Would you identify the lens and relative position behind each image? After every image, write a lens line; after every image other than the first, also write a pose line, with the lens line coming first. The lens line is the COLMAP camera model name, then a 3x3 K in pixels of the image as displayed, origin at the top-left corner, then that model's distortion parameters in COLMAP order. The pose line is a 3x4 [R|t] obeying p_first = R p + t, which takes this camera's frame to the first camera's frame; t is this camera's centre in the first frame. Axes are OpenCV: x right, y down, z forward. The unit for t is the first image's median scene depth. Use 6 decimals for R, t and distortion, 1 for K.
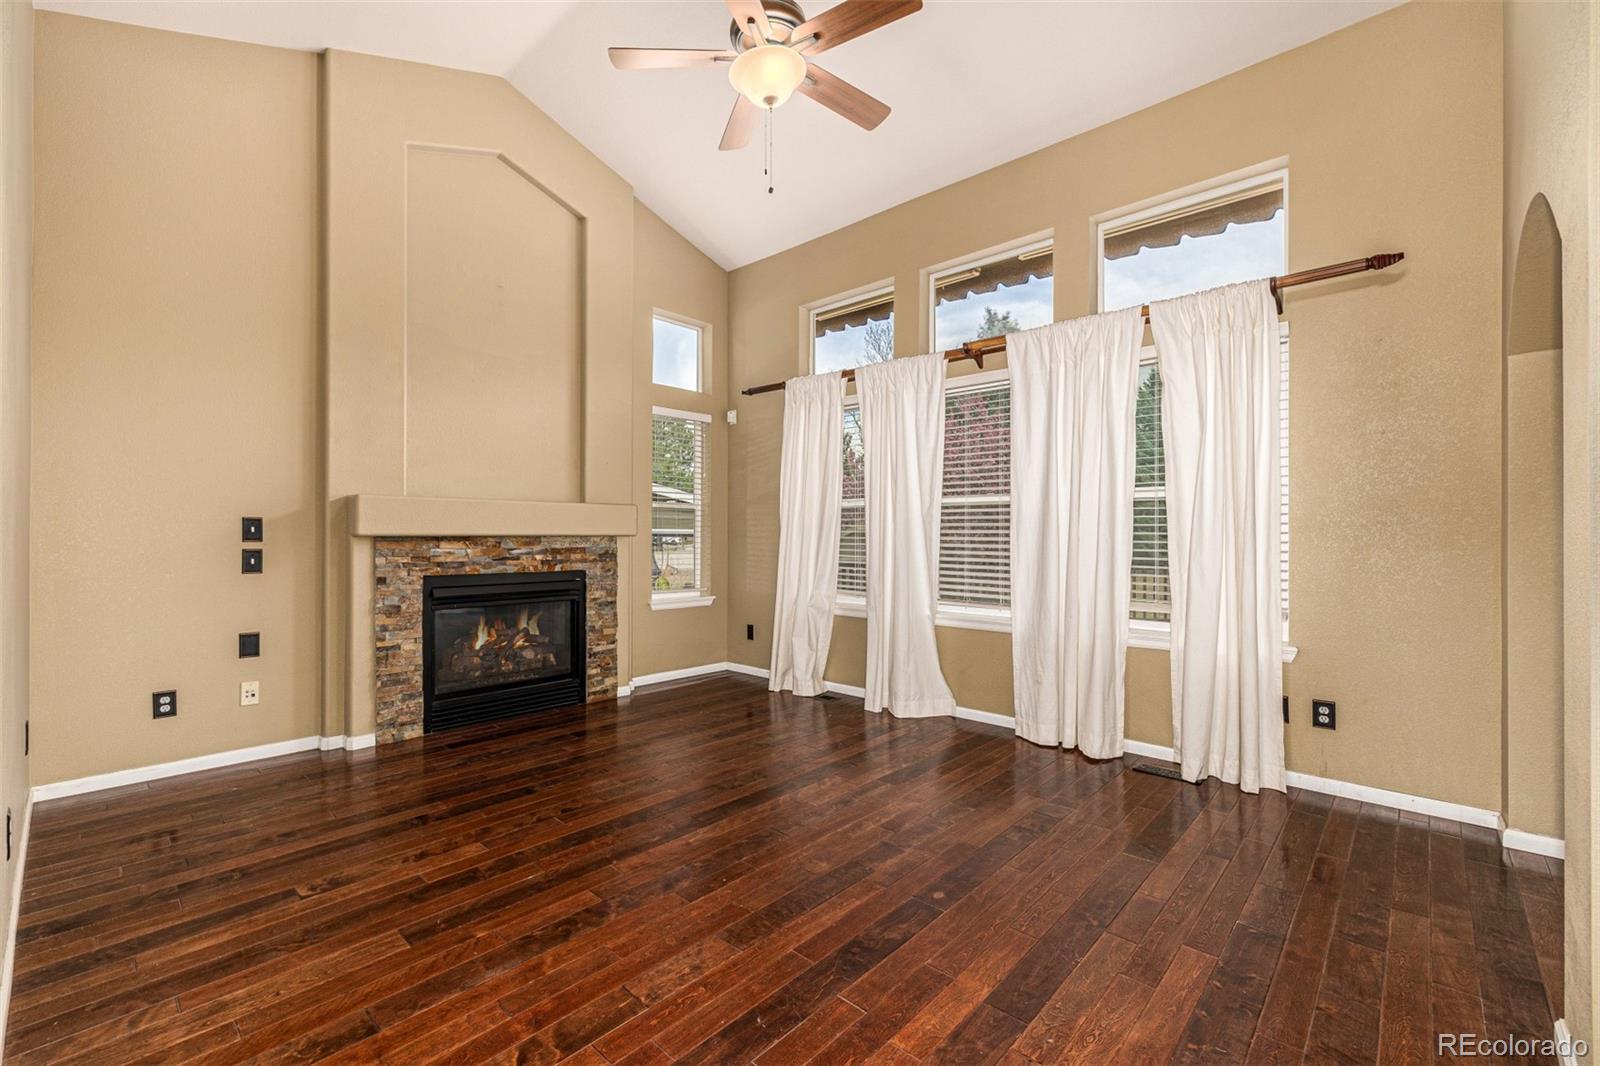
lens RADIAL K [[670.6, 0, 807.5], [0, 670.6, 533.1], [0, 0, 1]] dist [0.004059, -0.001493]
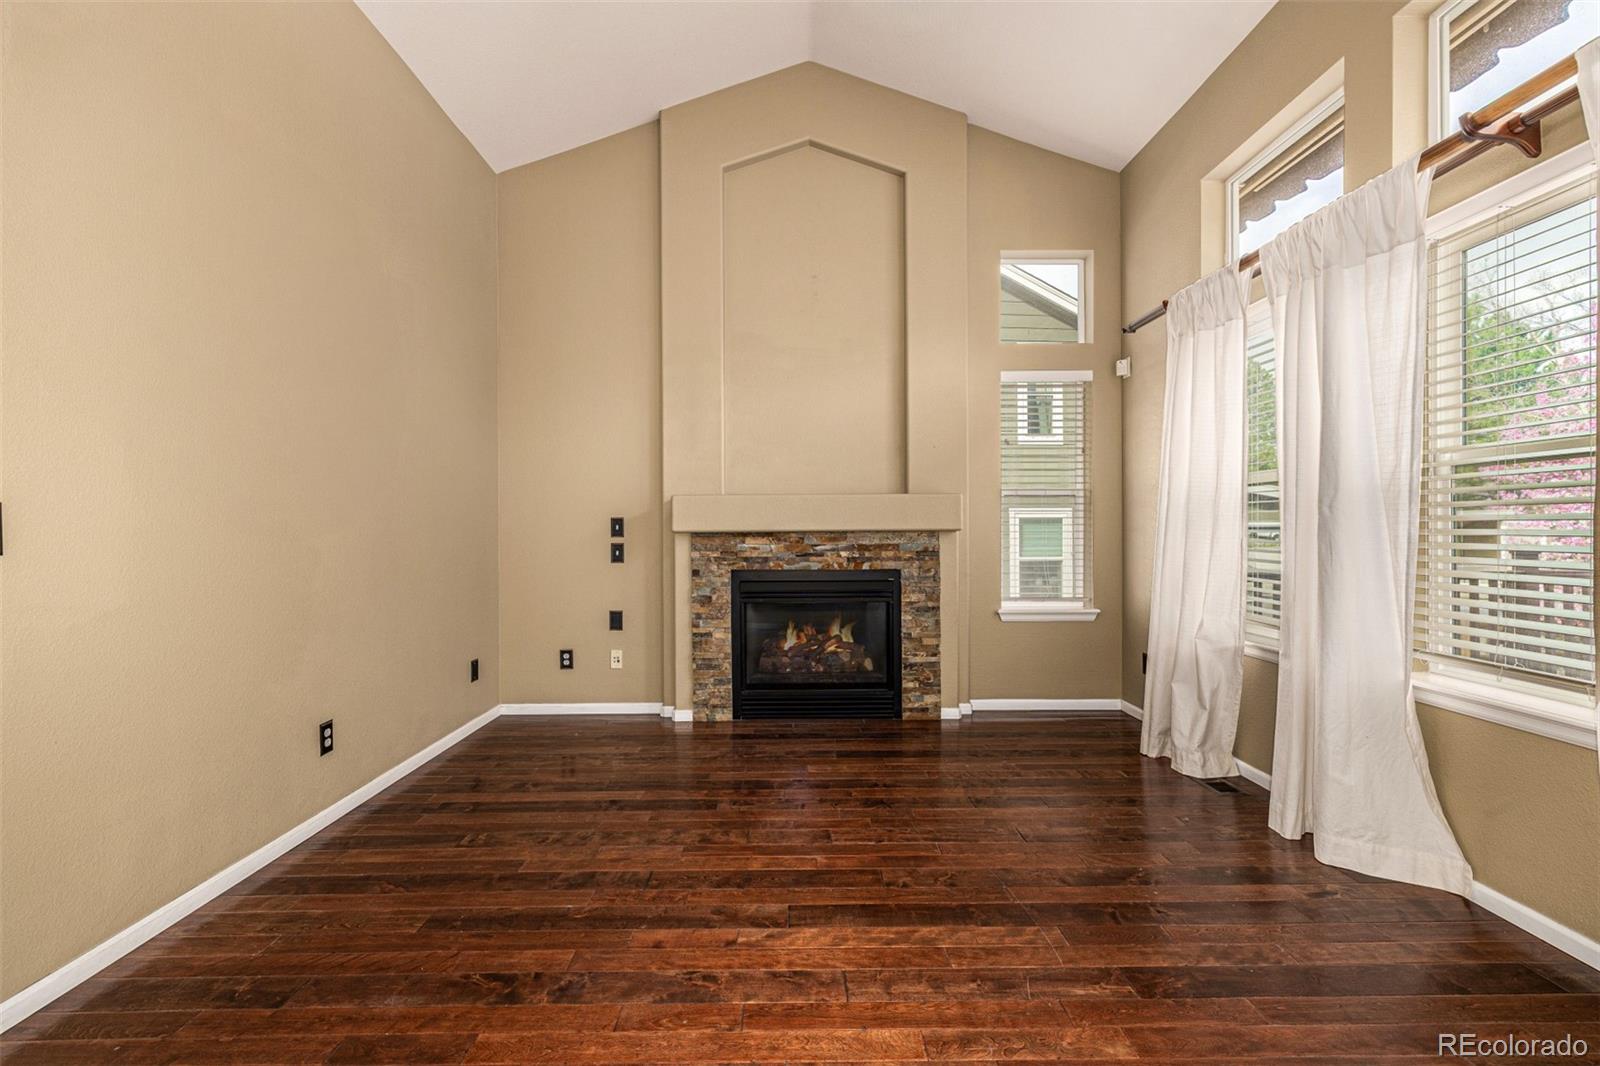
lens RADIAL K [[670.6, 0, 804.0], [0, 670.6, 532.8], [0, 0, 1]] dist [0.004059, -0.001493]
pose [[0.681048, -0.004167, -0.732227, 0.266780], [0.009013, 0.999956, 0.002693, 0.003563], [0.732184, -0.008434, 0.681055, 0.347152]]
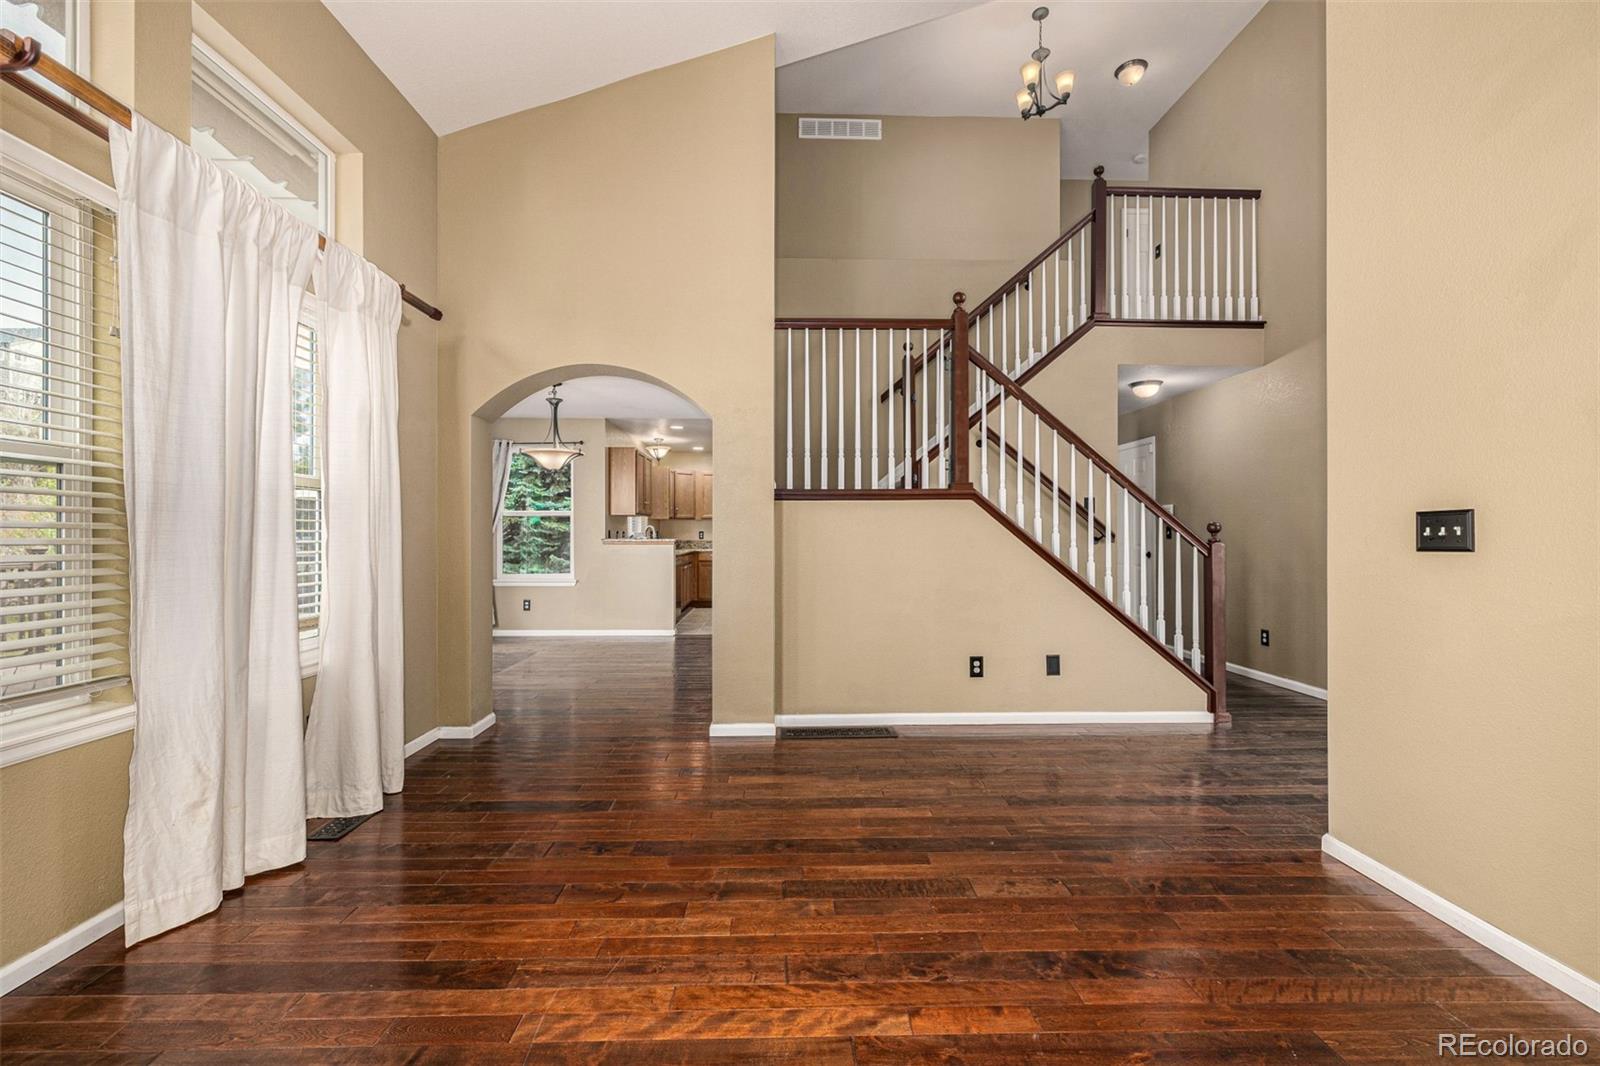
lens RADIAL K [[670.6, 0, 795.5], [0, 670.6, 531.7], [0, 0, 1]] dist [0.004059, -0.001493]
pose [[-0.683085, 0.001510, 0.730337, -0.358148], [-0.003578, 0.999979, -0.005414, 0.003127], [-0.730330, -0.006311, -0.683065, 0.956087]]
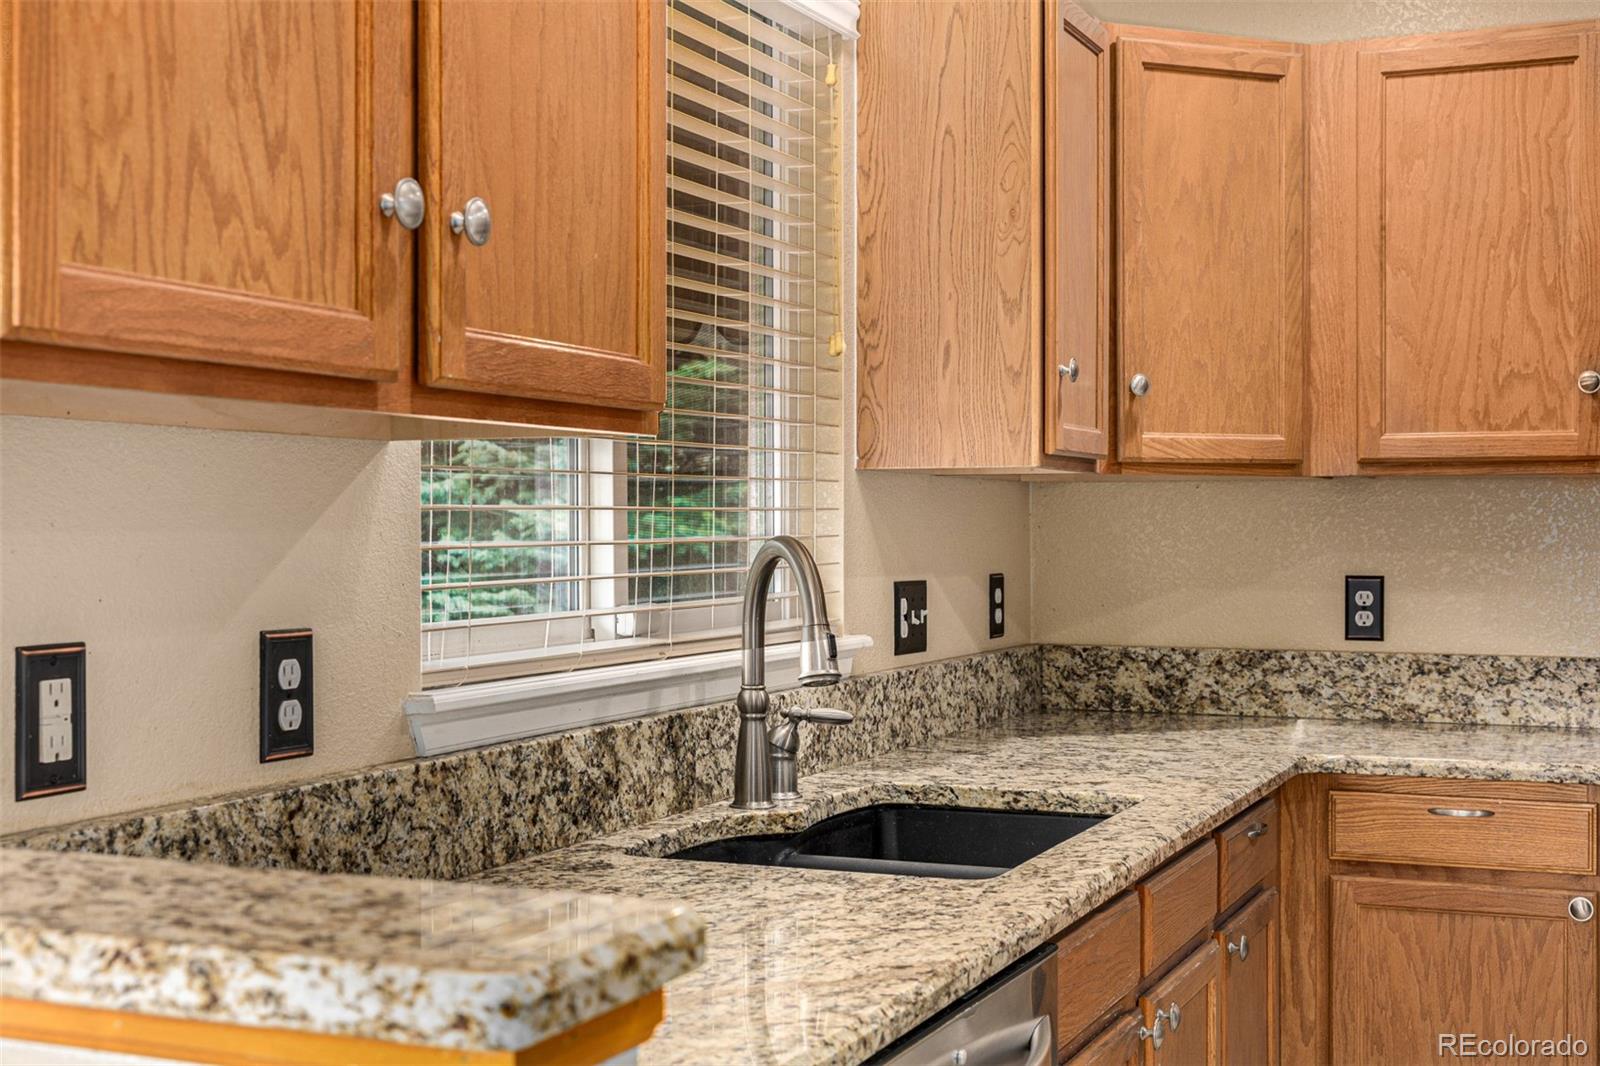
lens RADIAL K [[2089.6, 0, 804.6], [0, 2089.6, 530.4], [0, 0, 1]] dist [0.008693, 0.000000]
pose [[-0.325498, -0.001953, 0.945541, 1.053173], [-0.005482, 0.999985, 0.000179, -0.031602], [-0.945527, -0.005125, -0.325504, -0.057043]]
